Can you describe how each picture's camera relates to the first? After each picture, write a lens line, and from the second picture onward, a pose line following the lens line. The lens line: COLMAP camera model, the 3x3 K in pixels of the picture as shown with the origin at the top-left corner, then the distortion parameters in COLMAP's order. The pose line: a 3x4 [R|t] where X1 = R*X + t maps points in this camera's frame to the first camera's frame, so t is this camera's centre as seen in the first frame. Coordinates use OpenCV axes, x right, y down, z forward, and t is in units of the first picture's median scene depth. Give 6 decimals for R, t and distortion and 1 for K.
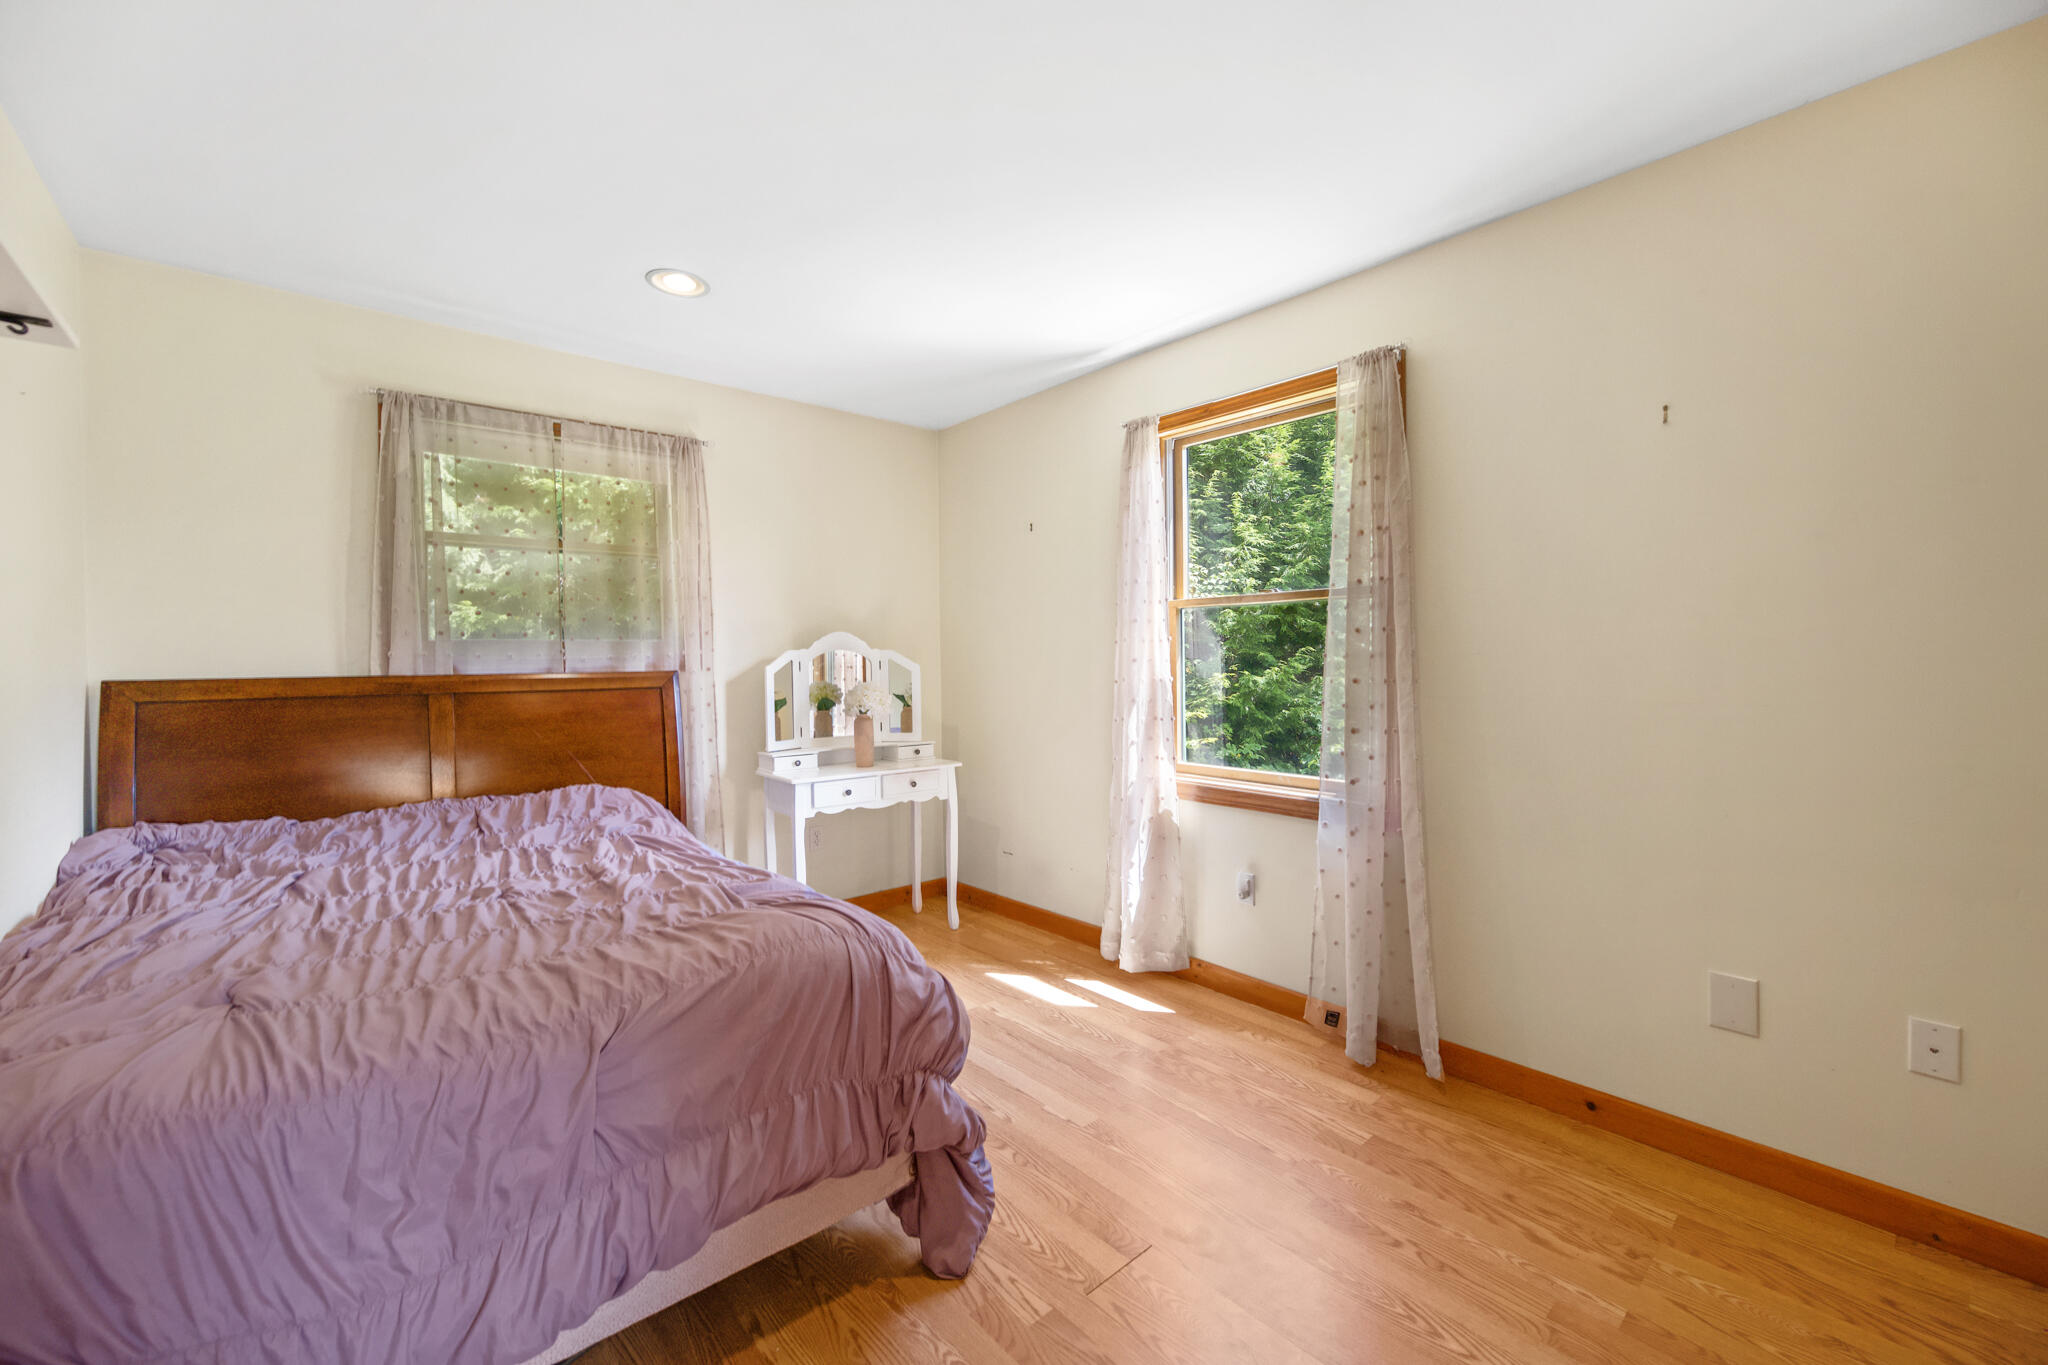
lens RADIAL K [[816.9, 0, 1022.5], [0, 816.9, 670.6], [0, 0, 1]] dist [-0.004103, 0.000616]
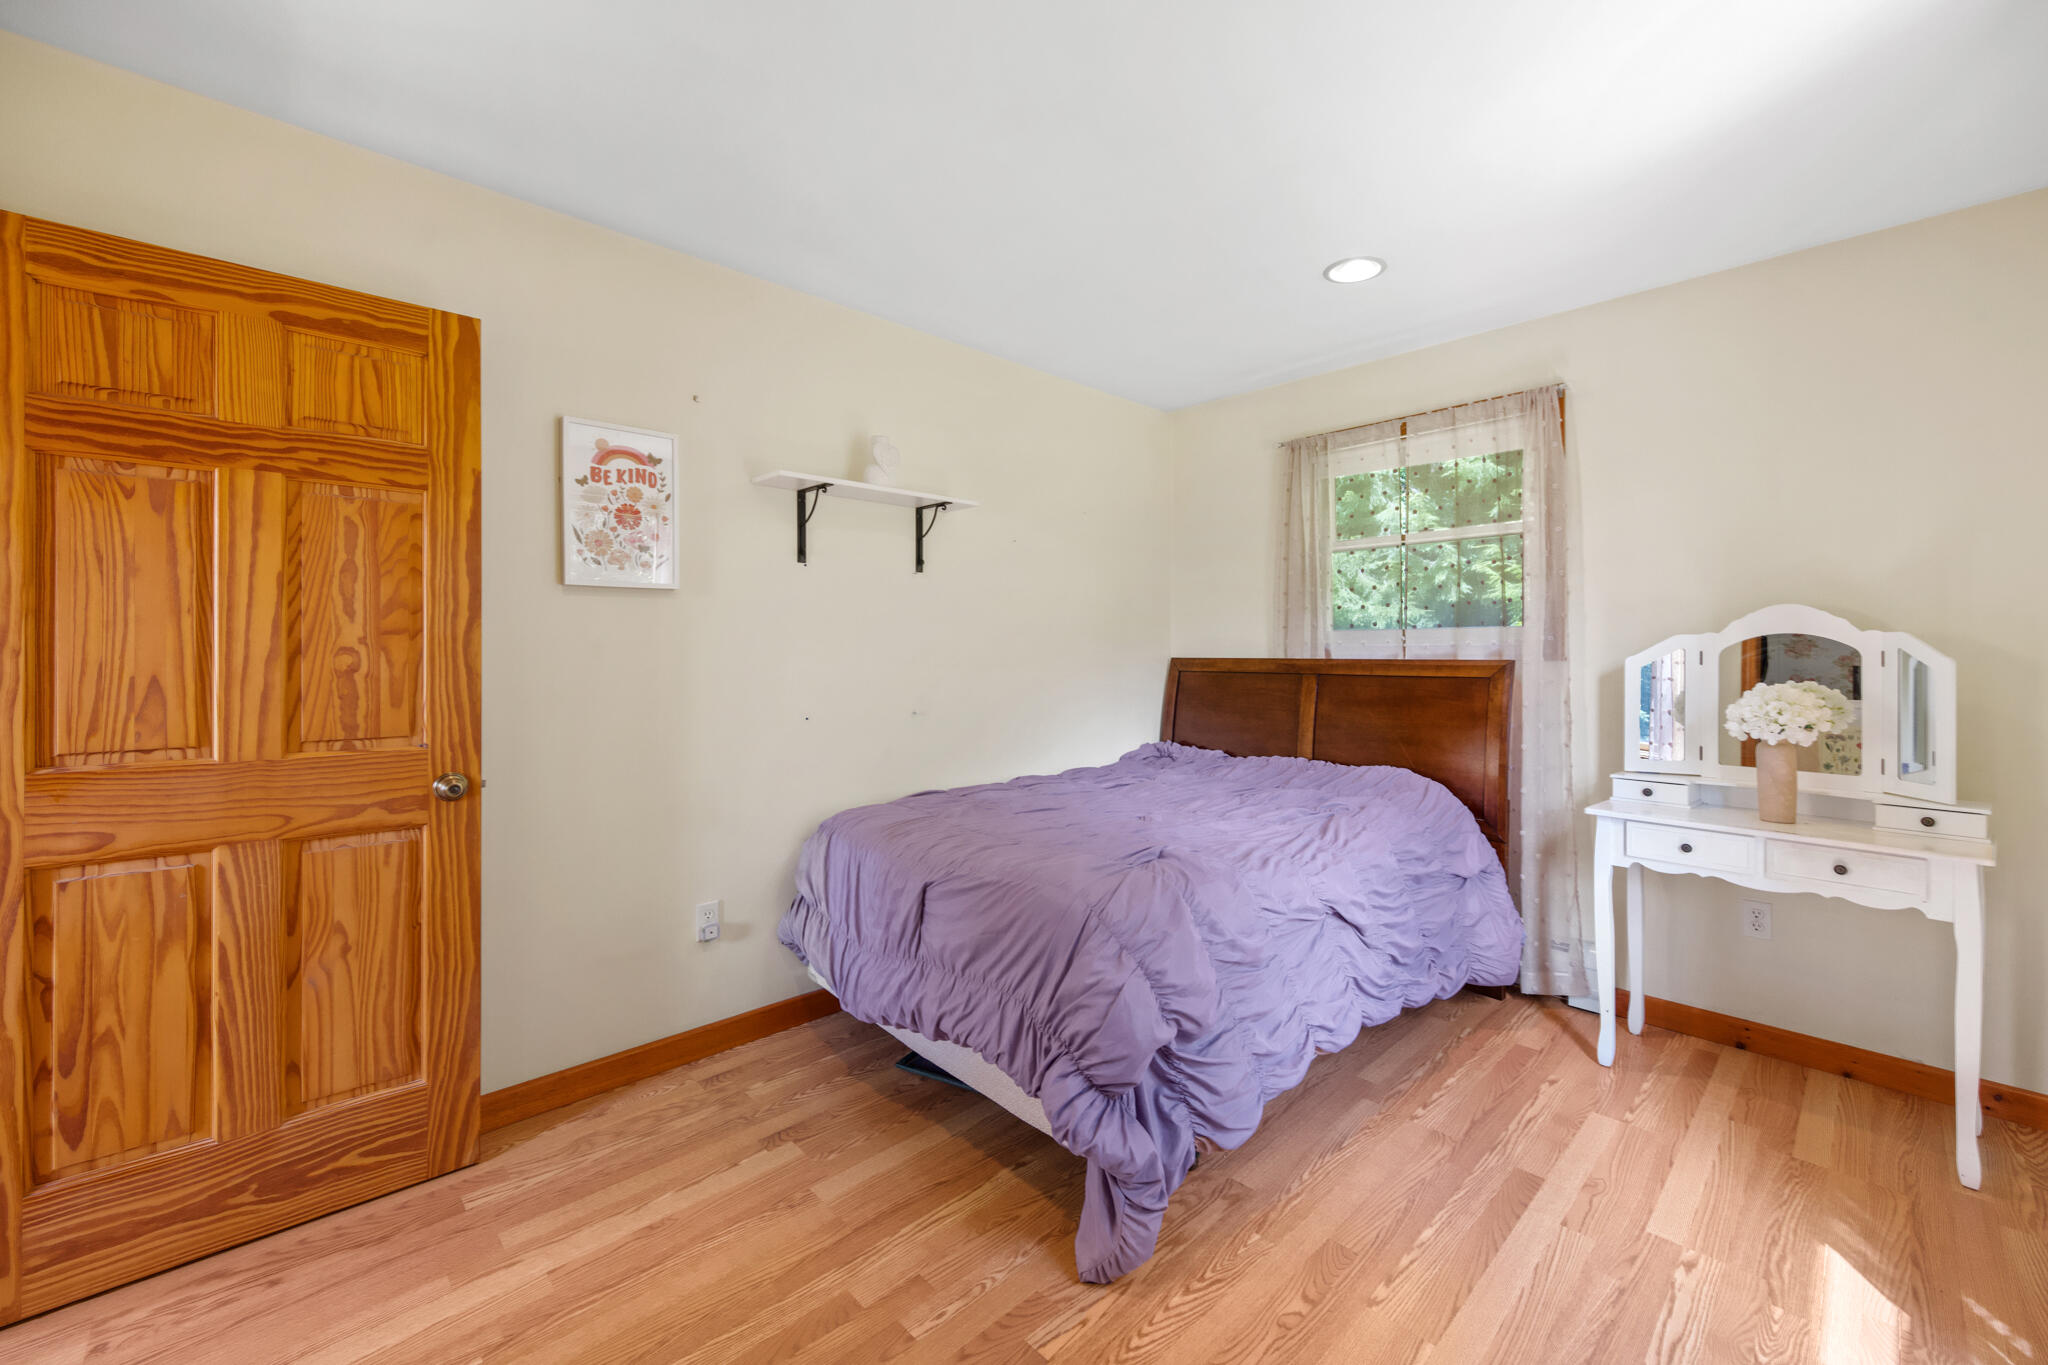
lens RADIAL K [[816.9, 0, 998.8], [0, 816.9, 645.4], [0, 0, 1]] dist [-0.004103, 0.000616]
pose [[0.020992, 0.002200, -0.999777, 0.470047], [-0.017438, 0.999846, 0.001834, -0.007837], [0.999628, 0.017396, 0.021028, 0.454509]]
